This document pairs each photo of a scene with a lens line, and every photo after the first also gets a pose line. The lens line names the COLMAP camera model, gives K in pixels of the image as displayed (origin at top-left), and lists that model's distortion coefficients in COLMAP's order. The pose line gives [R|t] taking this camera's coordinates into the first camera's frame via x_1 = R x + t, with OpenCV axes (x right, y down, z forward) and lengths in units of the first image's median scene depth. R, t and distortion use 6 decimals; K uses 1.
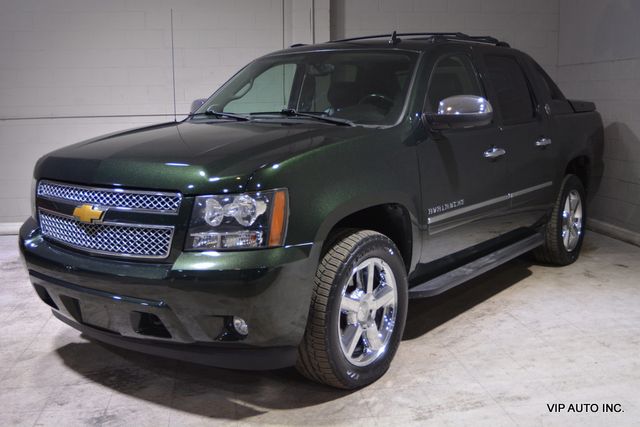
lens RADIAL K [[737.5, 0, 357.4], [0, 737.5, 231.8], [0, 0, 1]] dist [-0.083484, 0.000000]
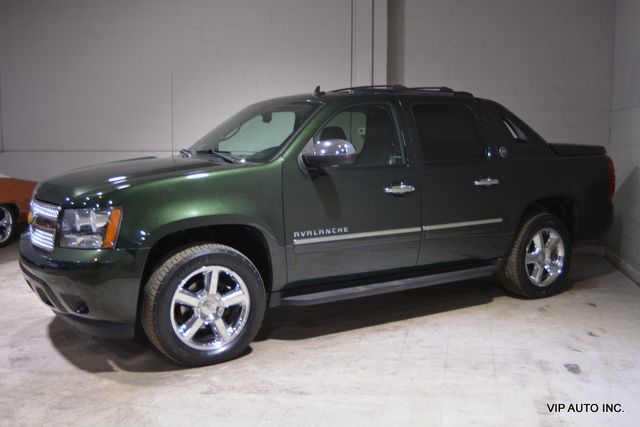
lens RADIAL K [[657.4, 0, 315.7], [0, 657.4, 228.5], [0, 0, 1]] dist [-0.077237, 0.000000]
pose [[0.926080, 0.061007, -0.372362, 0.519099], [-0.076034, 0.996772, -0.025792, -0.011425], [0.369586, 0.052197, 0.927729, 0.004141]]
